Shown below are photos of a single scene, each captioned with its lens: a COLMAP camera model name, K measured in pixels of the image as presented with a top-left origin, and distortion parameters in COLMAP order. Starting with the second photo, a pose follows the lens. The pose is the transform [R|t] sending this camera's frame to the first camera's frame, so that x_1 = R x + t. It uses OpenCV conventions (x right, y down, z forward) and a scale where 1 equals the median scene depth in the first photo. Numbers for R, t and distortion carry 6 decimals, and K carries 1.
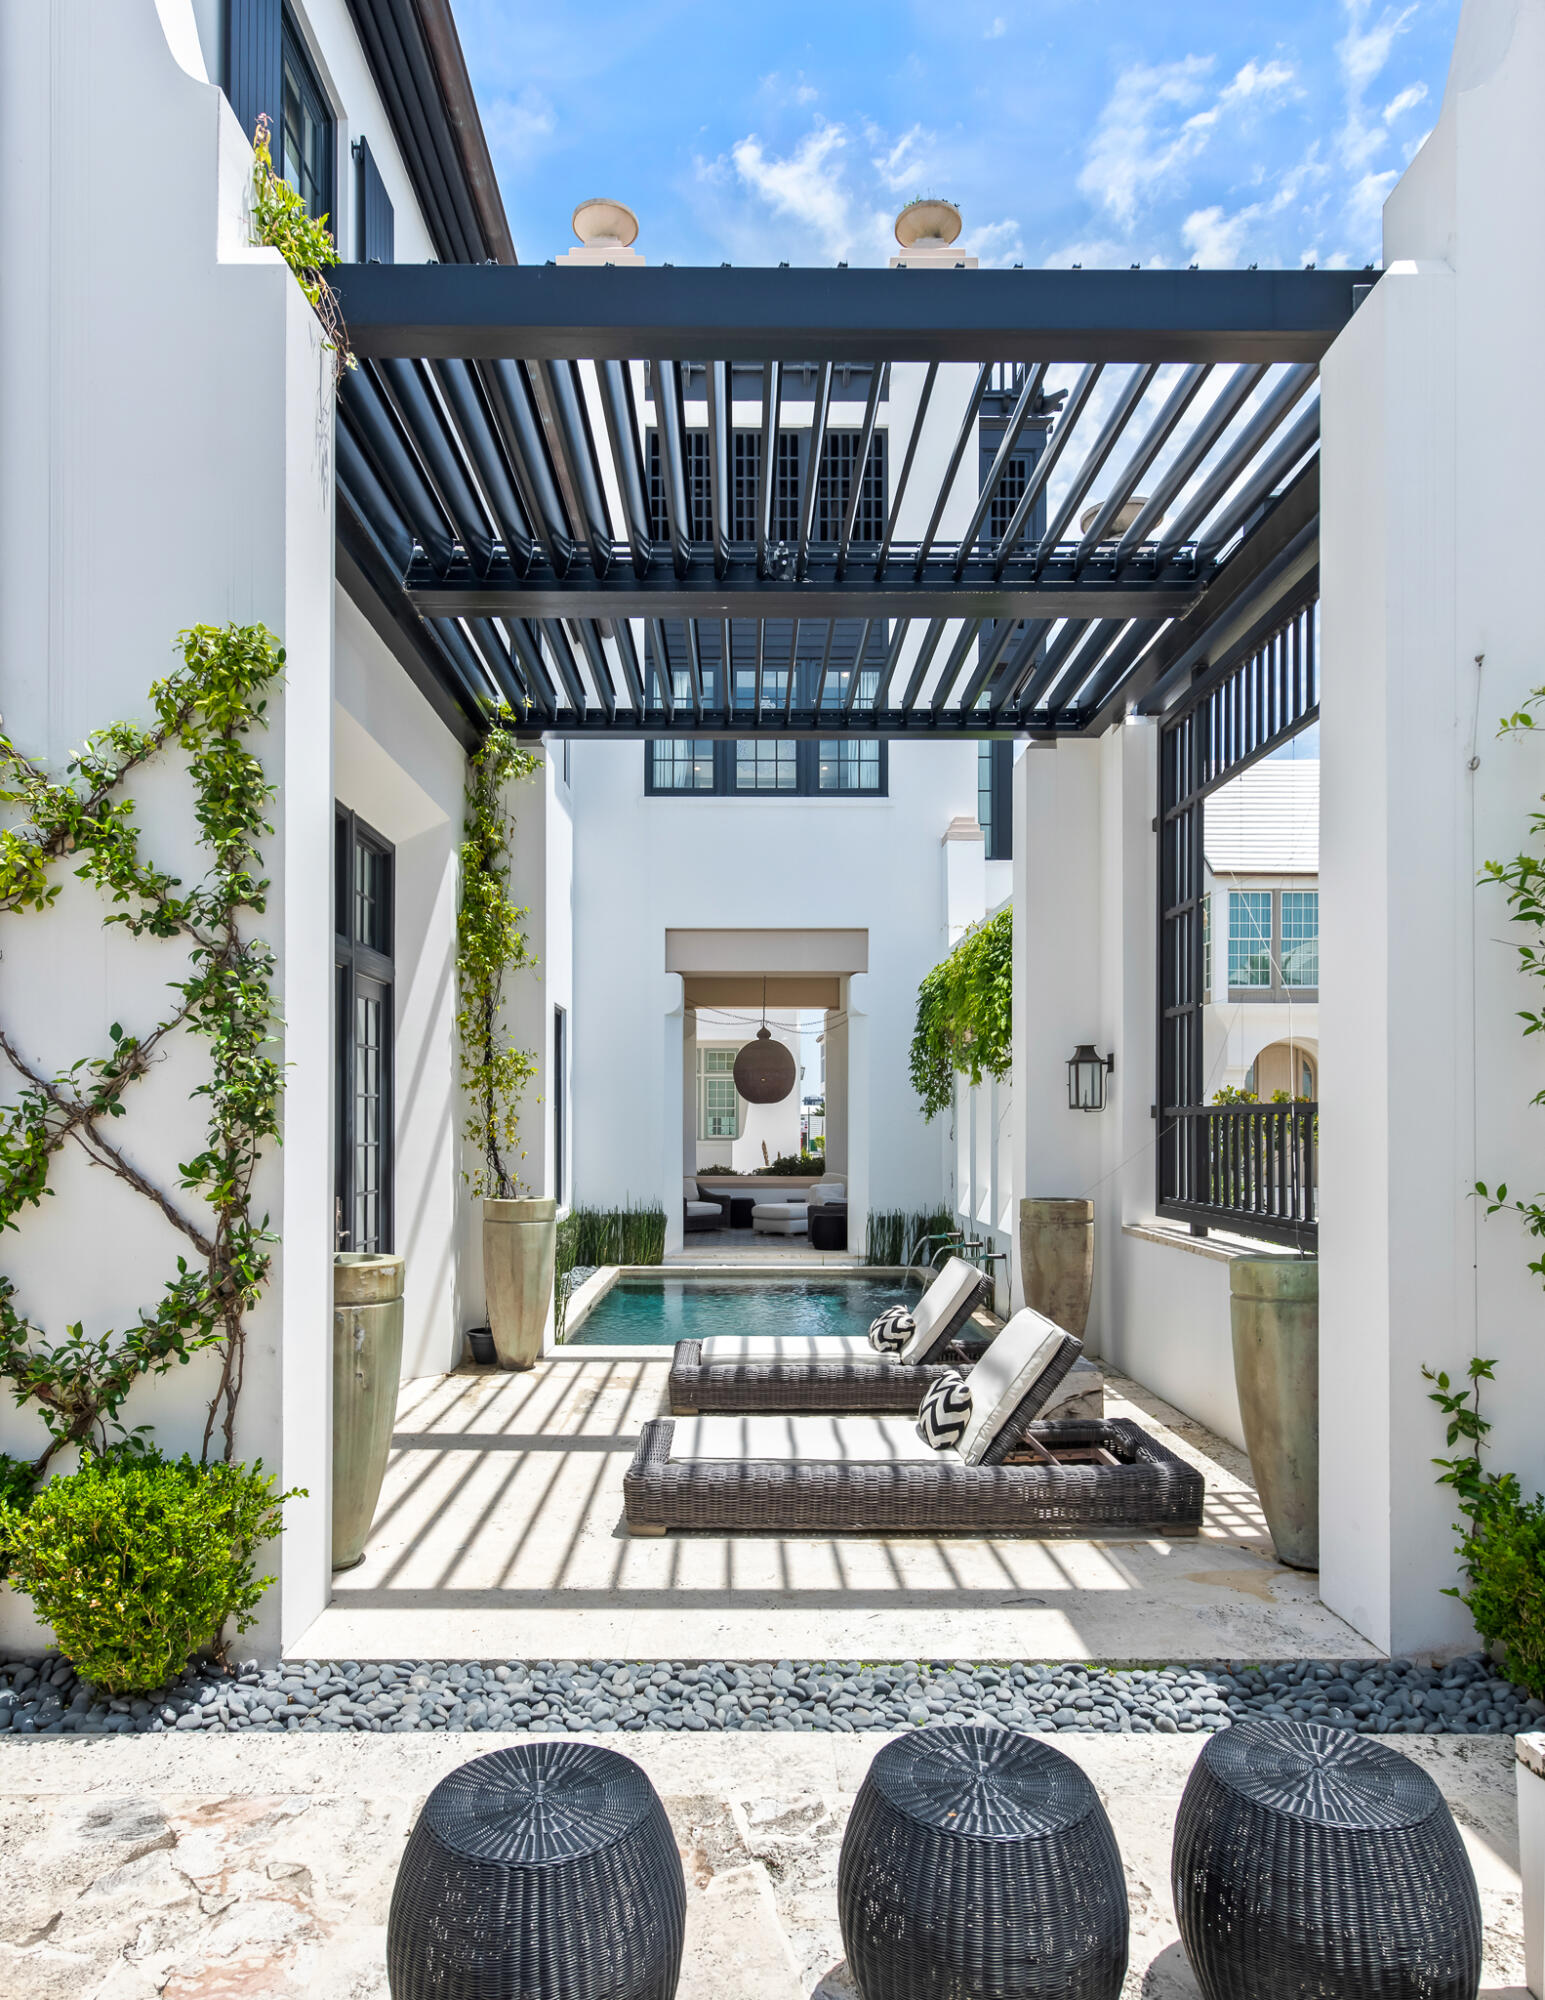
lens RADIAL K [[1238.8, 0, 769.2], [0, 1238.8, 1109.9], [0, 0, 1]] dist [-0.000812, -0.000615]
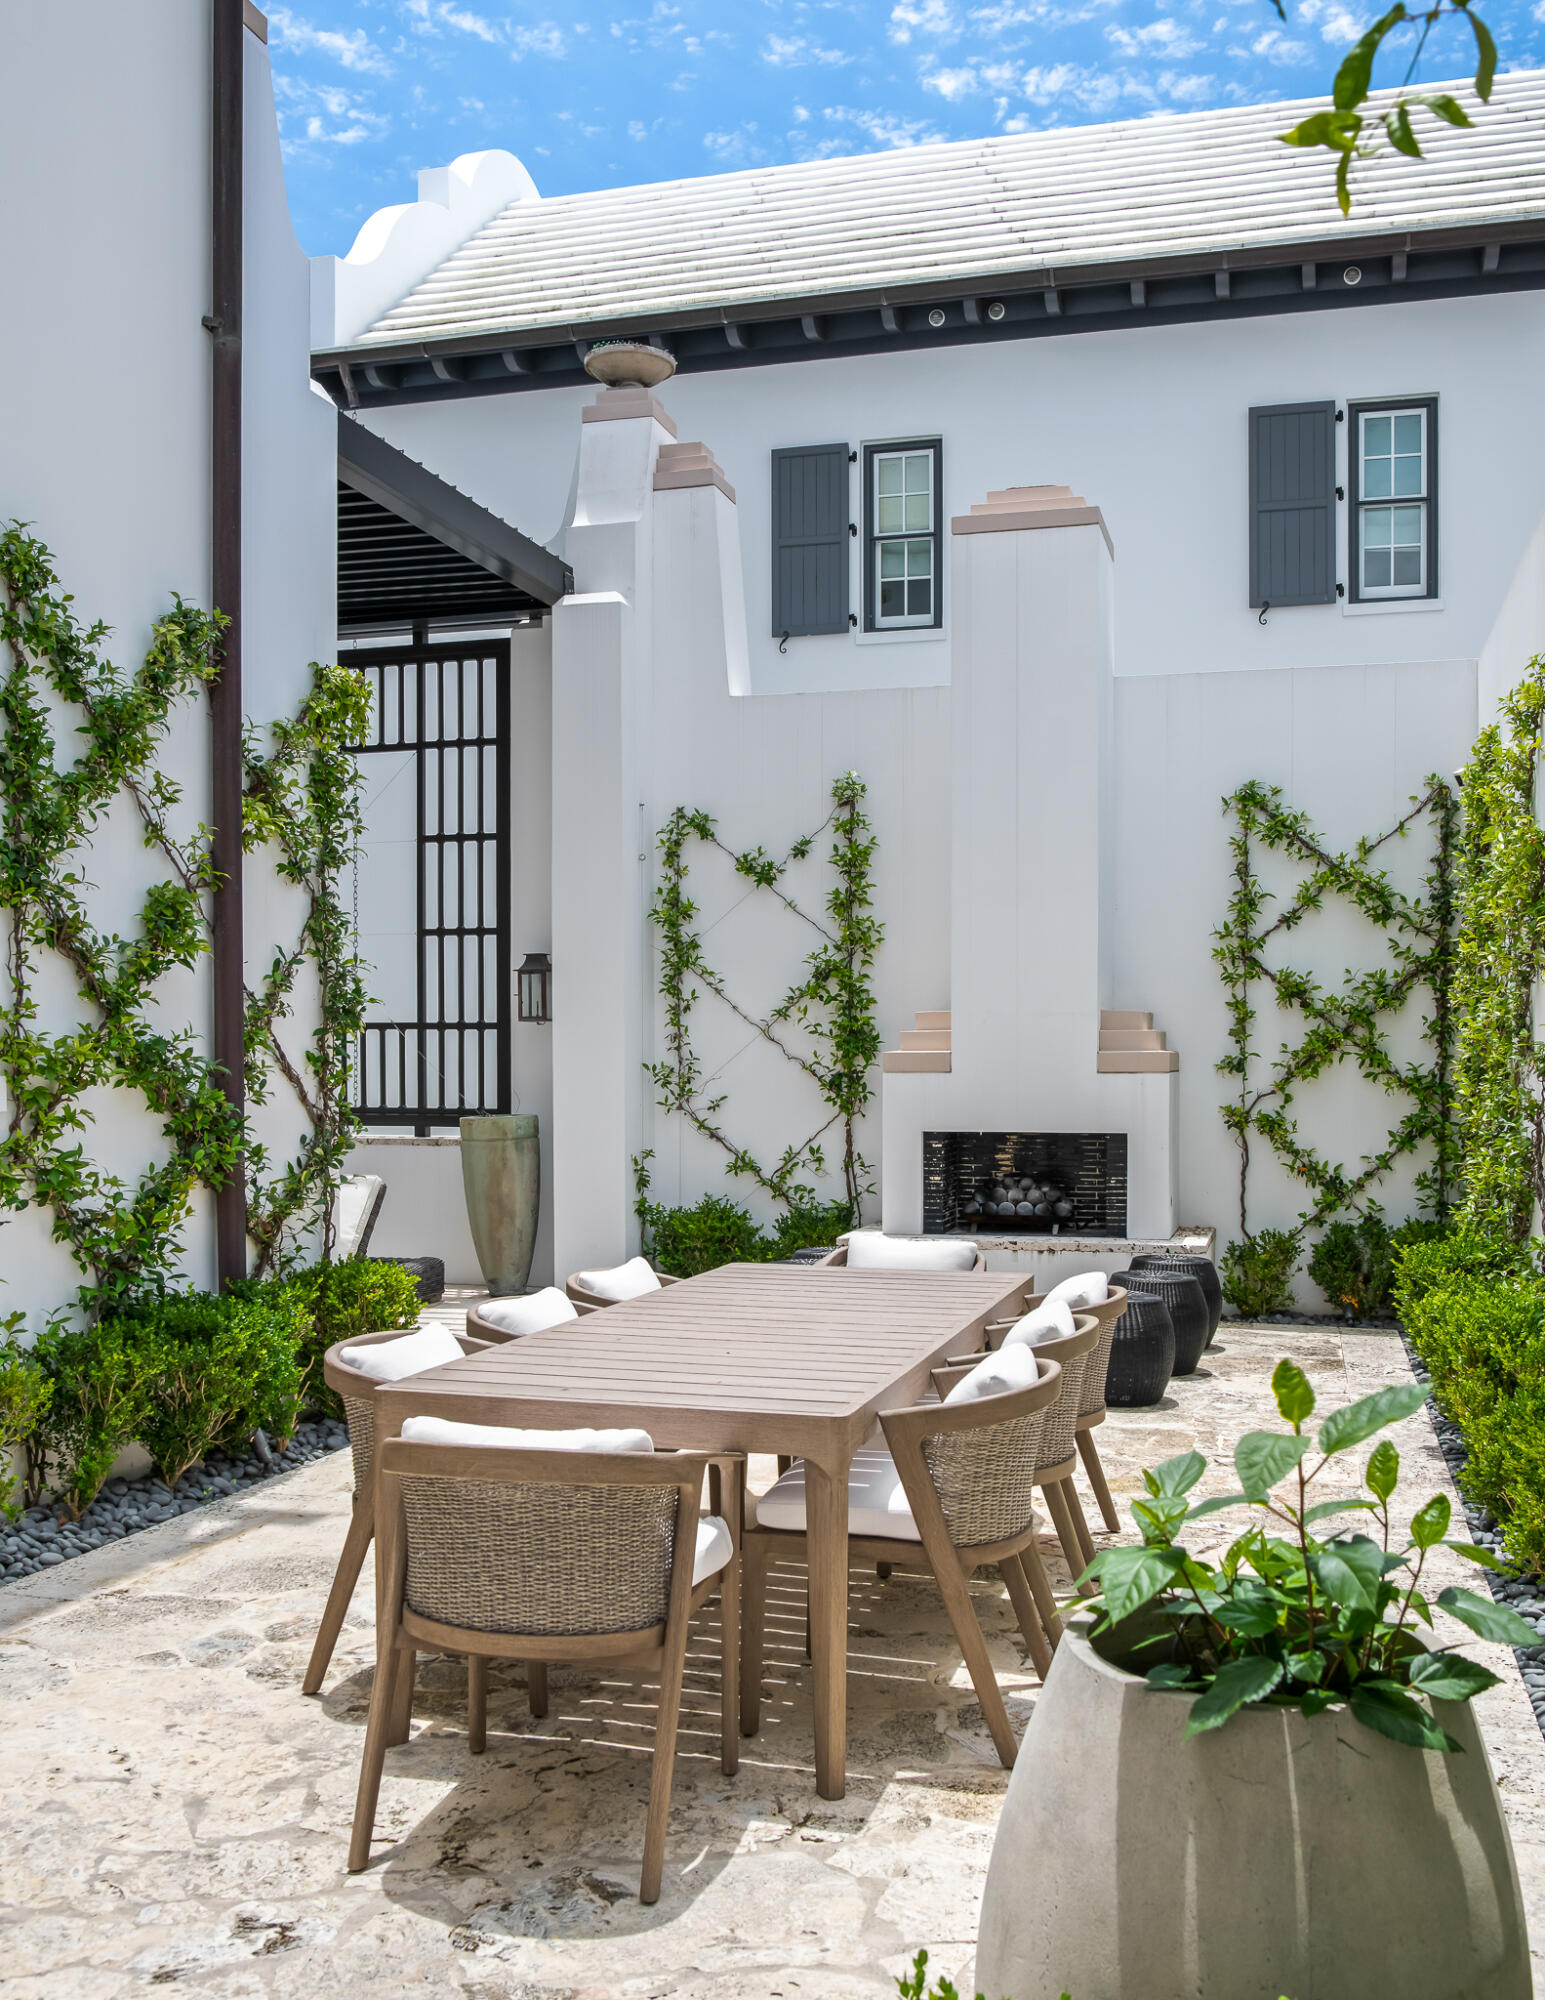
lens RADIAL K [[1912.7, 0, 711.0], [0, 1912.7, 1095.3], [0, 0, 1]] dist [-0.040572, 0.000000]
pose [[0.283852, -0.019498, 0.958670, -0.916347], [-0.007567, 0.999717, 0.022574, 0.014805], [-0.958838, -0.013662, 0.283624, 0.000187]]
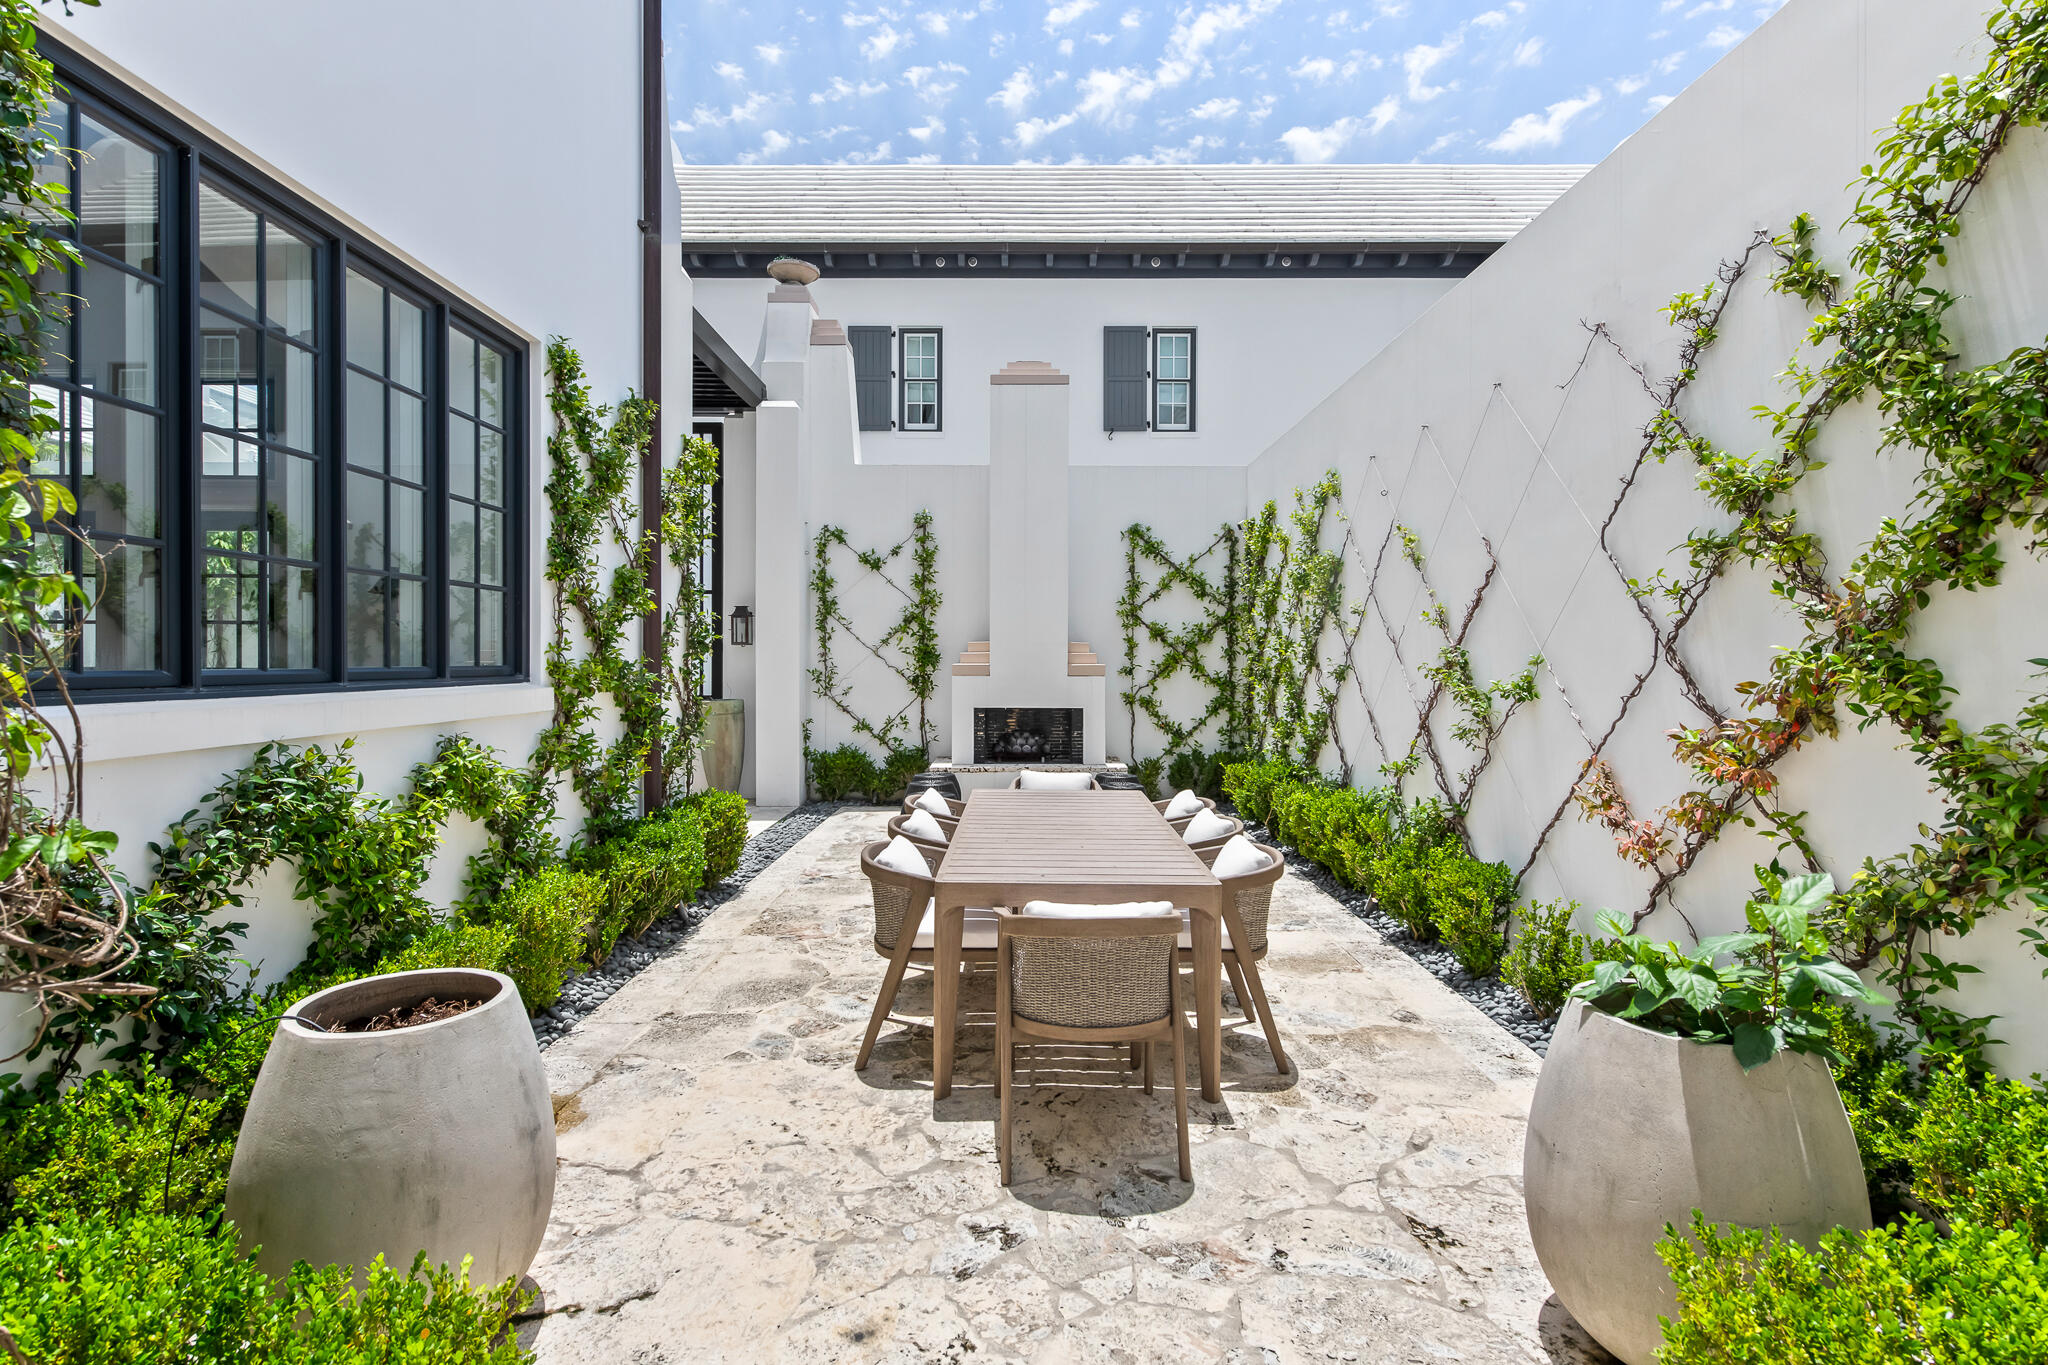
lens RADIAL K [[1038.6, 0, 969.6], [0, 1038.6, 645.7], [0, 0, 1]] dist [0.024573, -0.000287]
pose [[0.007516, 0.009720, 0.999925, -0.922149], [-0.012464, 0.999876, -0.009626, 0.004903], [-0.999894, -0.012390, 0.007636, 0.189735]]
